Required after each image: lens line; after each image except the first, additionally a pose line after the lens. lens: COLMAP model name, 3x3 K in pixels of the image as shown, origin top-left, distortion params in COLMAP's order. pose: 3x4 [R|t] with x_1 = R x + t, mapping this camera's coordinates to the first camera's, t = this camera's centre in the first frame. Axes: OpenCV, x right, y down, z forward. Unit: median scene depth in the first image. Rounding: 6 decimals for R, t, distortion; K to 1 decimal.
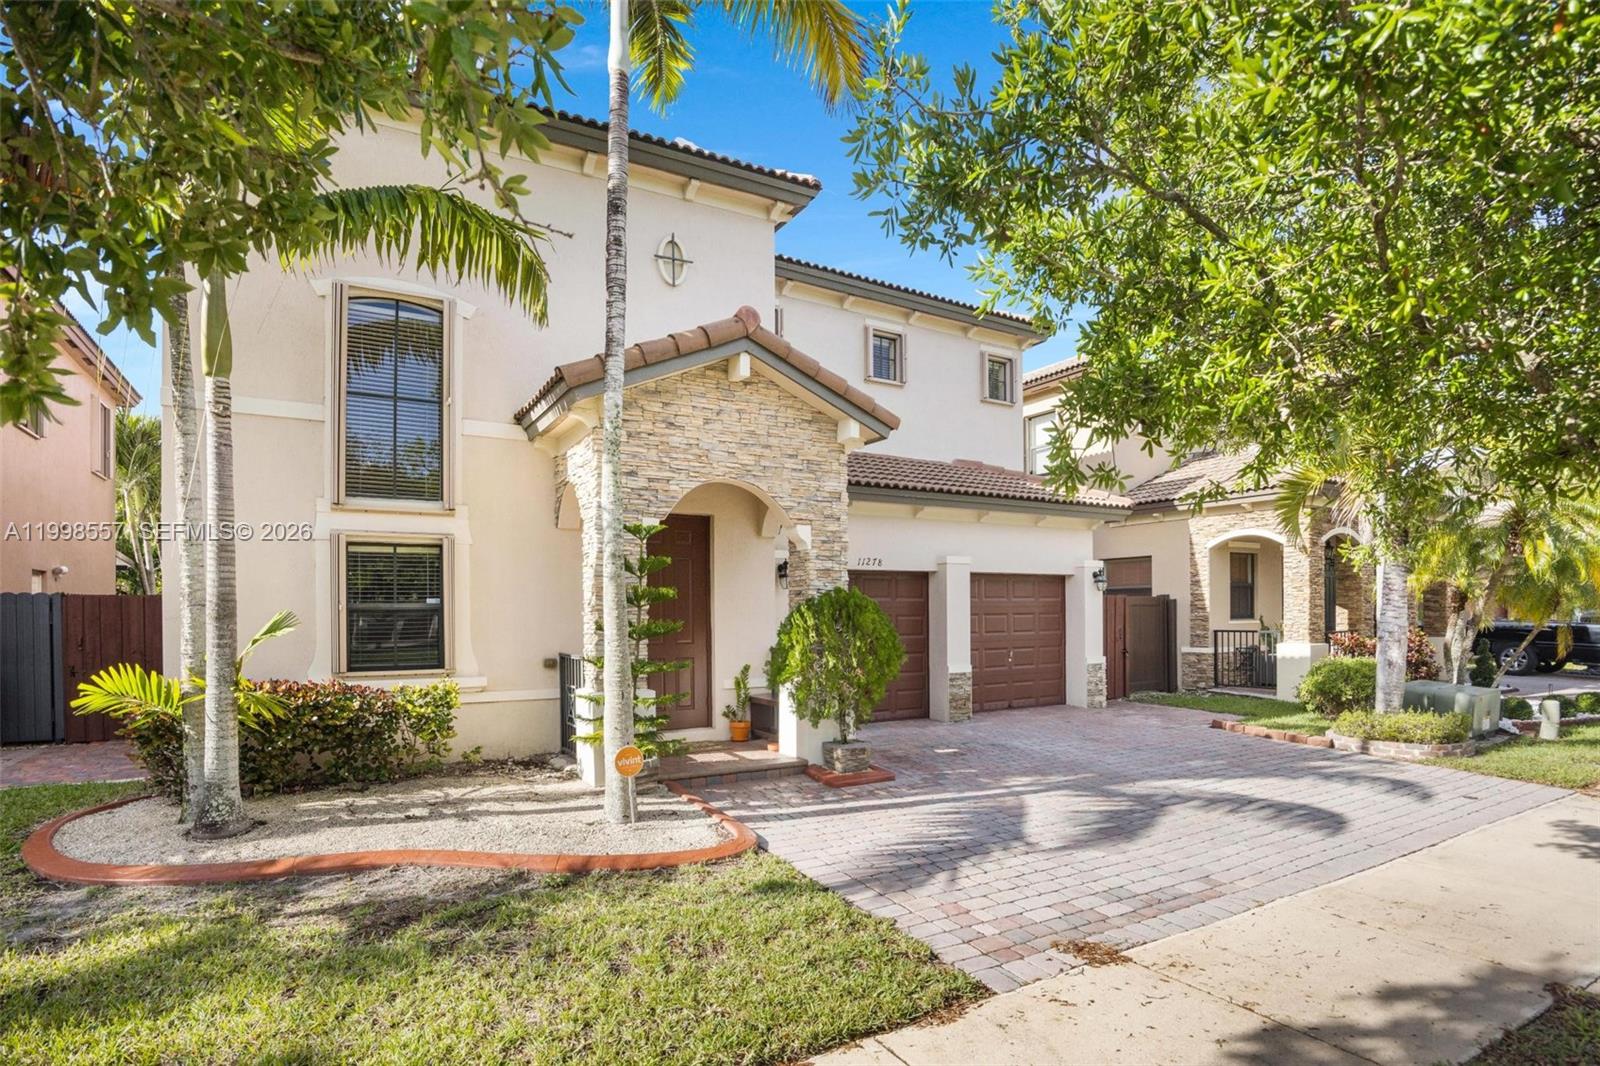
lens RADIAL K [[822.4, 0, 798.1], [0, 822.4, 627.0], [0, 0, 1]] dist [-0.021446, -0.000549]
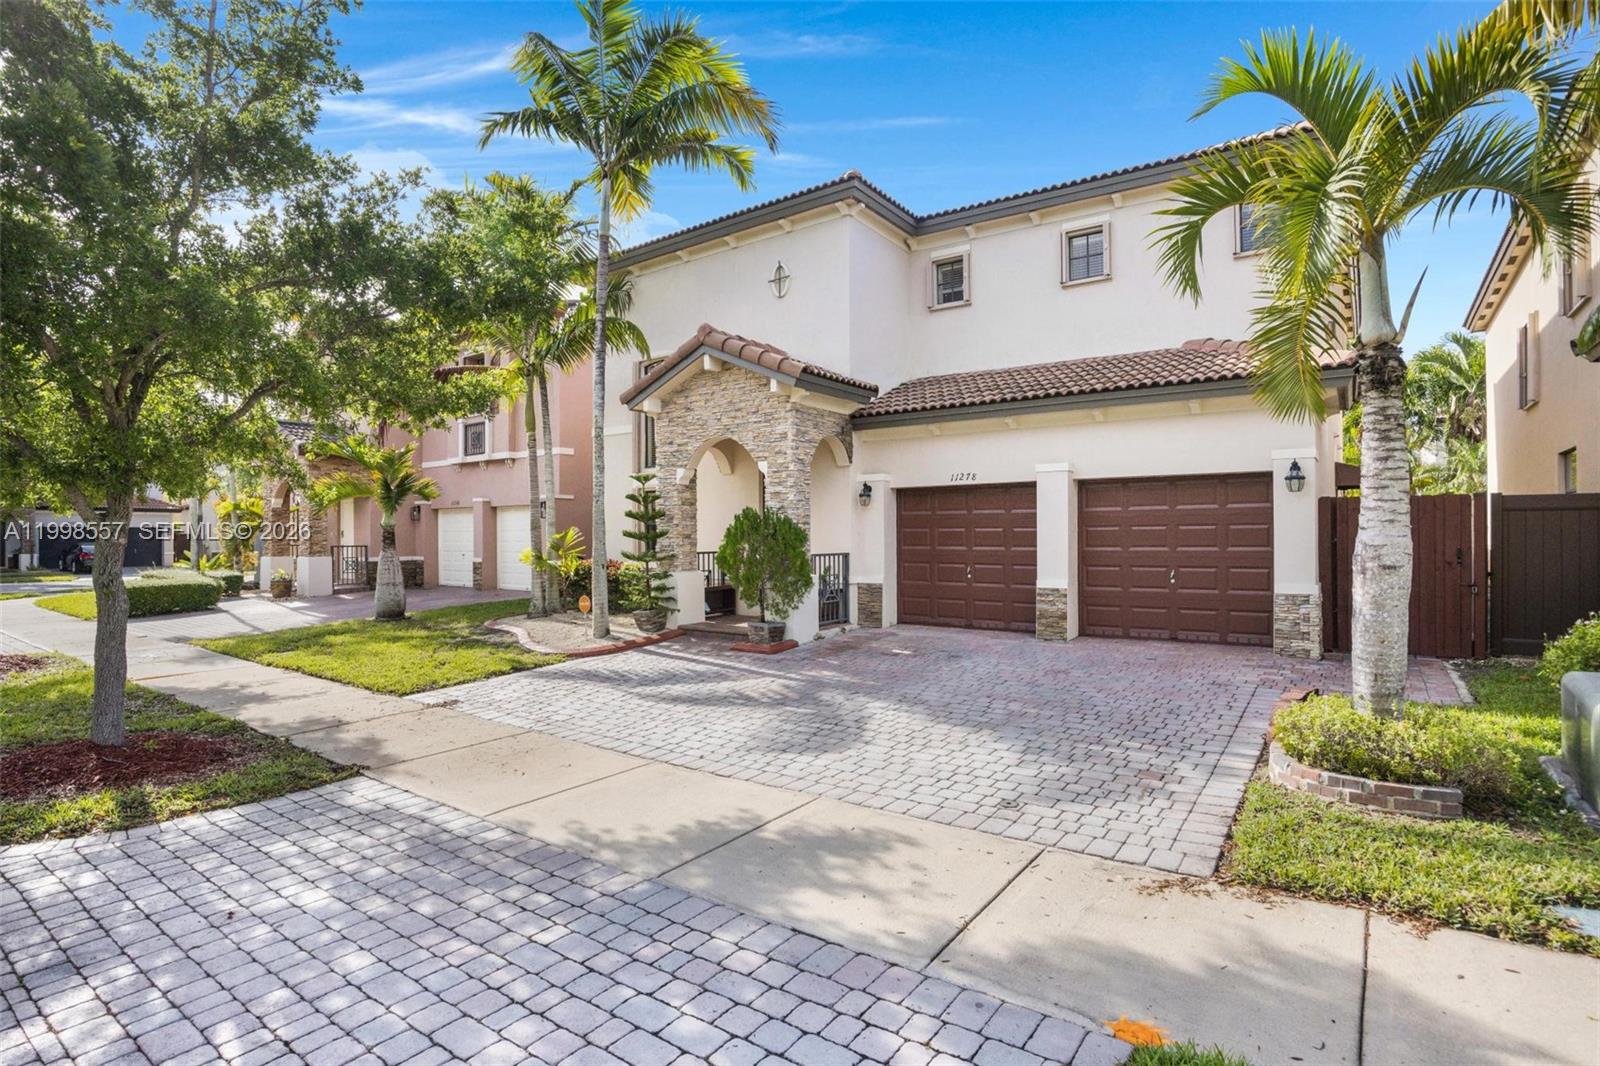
lens RADIAL K [[788.9, 0, 797.7], [0, 788.9, 526.6], [0, 0, 1]] dist [-0.039635, -0.000167]
pose [[0.395453, -0.005809, -0.918468, 1.085414], [-0.009518, 0.999900, -0.010423, -0.002676], [0.918437, 0.012864, 0.395358, 0.479898]]
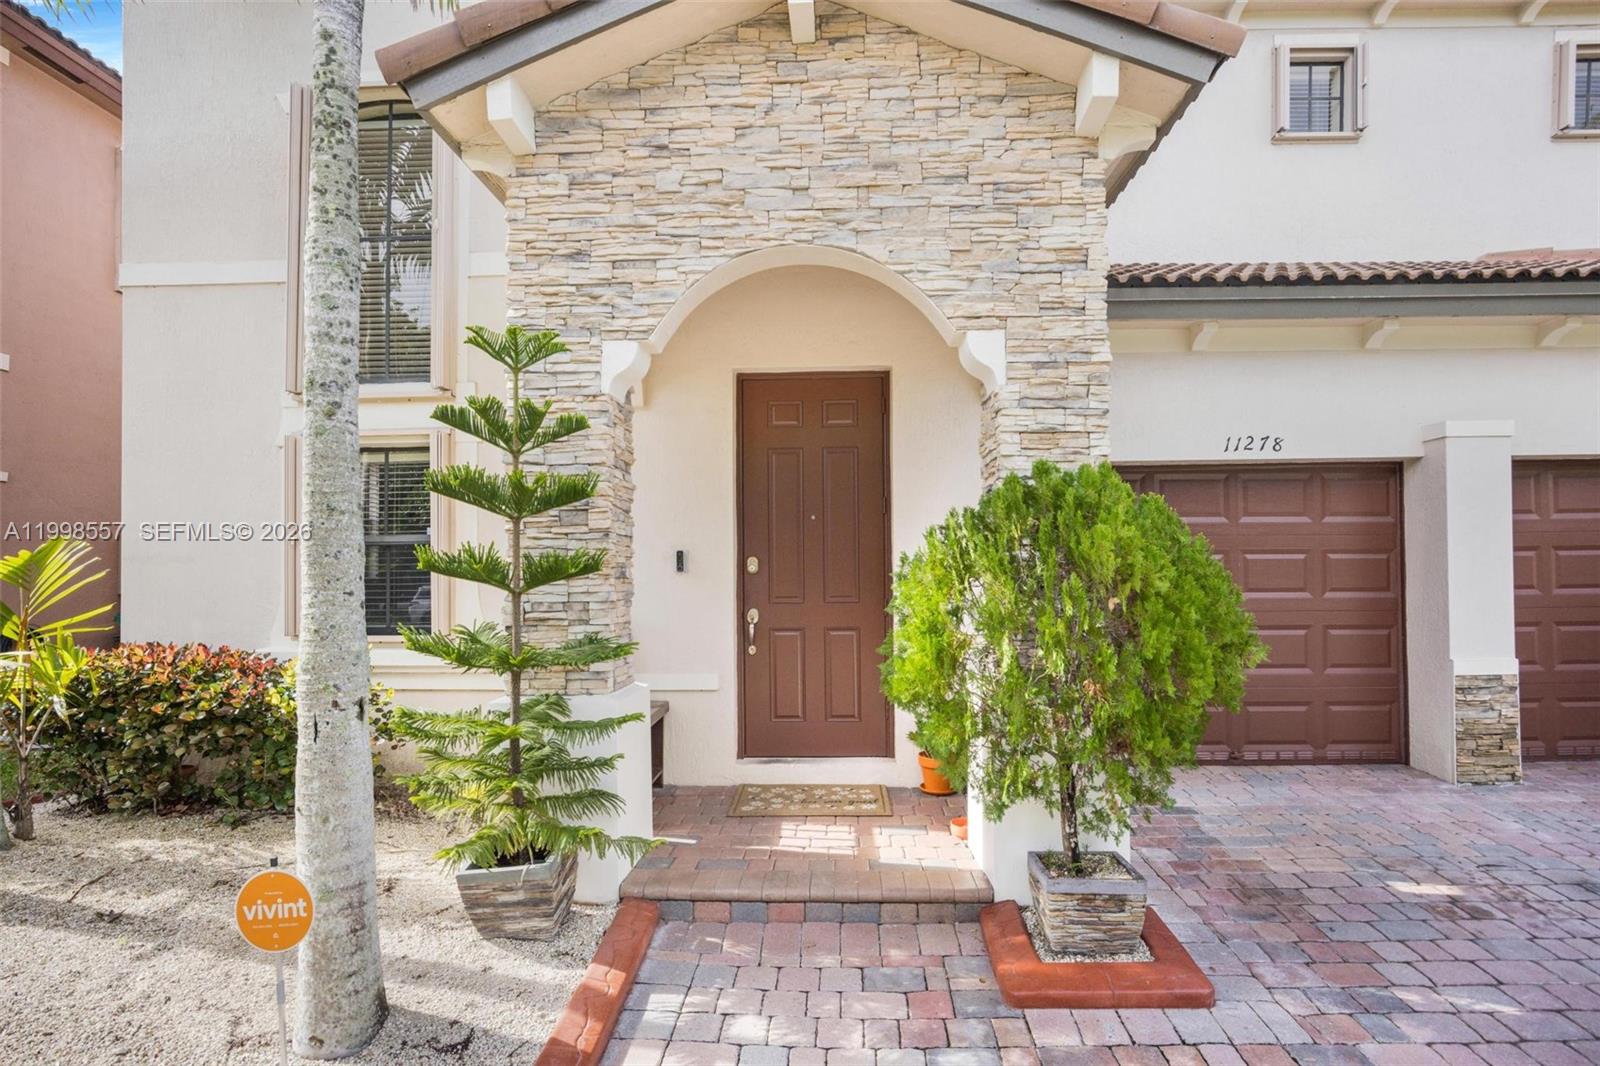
lens RADIAL K [[788.9, 0, 815.6], [0, 788.9, 549.1], [0, 0, 1]] dist [-0.039635, -0.000167]
pose [[0.849020, -0.018656, -0.528031, 0.129457], [-0.002117, 0.999248, -0.038709, 0.005266], [0.528356, 0.033983, 0.848343, 0.541105]]
